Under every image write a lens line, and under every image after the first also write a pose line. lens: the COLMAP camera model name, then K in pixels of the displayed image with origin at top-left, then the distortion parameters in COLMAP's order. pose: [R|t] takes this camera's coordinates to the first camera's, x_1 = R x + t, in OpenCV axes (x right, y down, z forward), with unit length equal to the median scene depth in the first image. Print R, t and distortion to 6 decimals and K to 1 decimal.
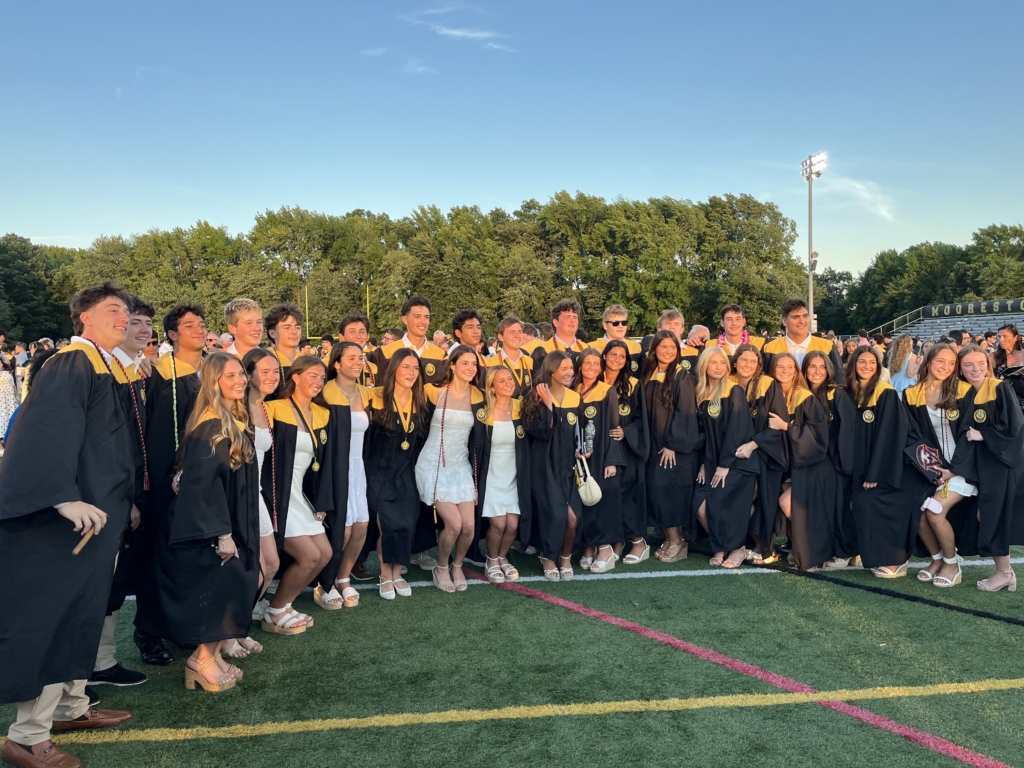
lens RADIAL K [[777.2, 0, 515.2], [0, 777.2, 368.5], [0, 0, 1]] dist [0.075646, -0.096697]
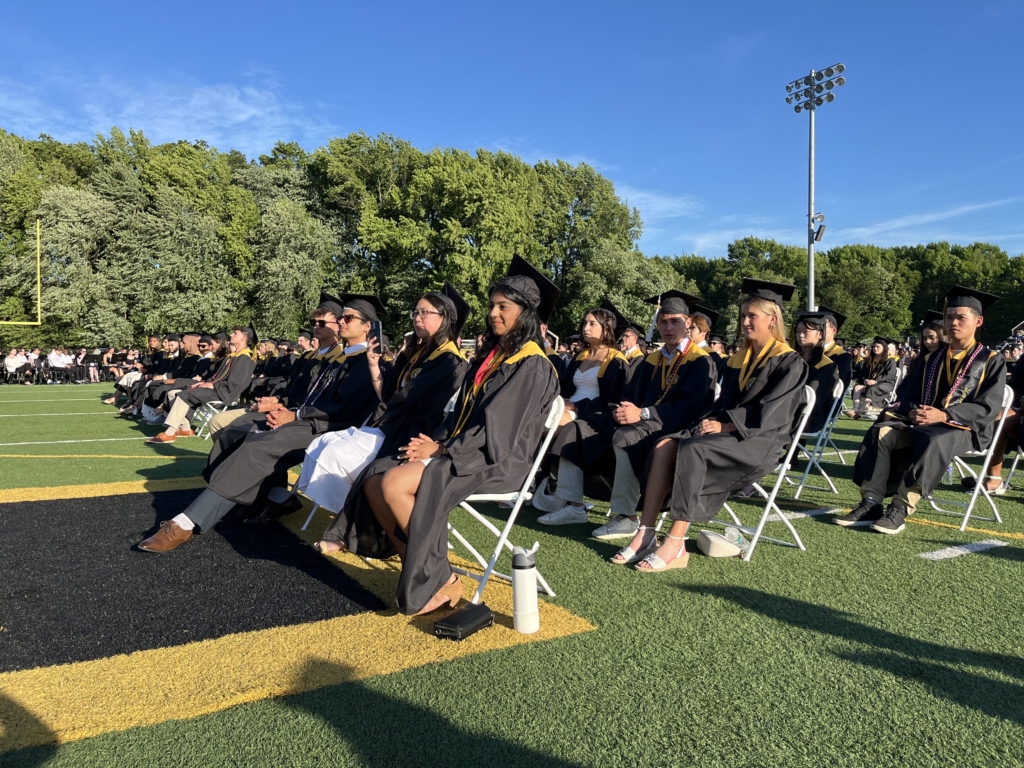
lens RADIAL K [[777.2, 0, 515.2], [0, 777.2, 368.5], [0, 0, 1]] dist [0.075646, -0.096697]
pose [[0.930935, 0.014149, 0.364910, -0.053735], [-0.014099, 0.999897, -0.002802, -0.015232], [-0.364912, -0.002536, 0.931038, 0.328604]]
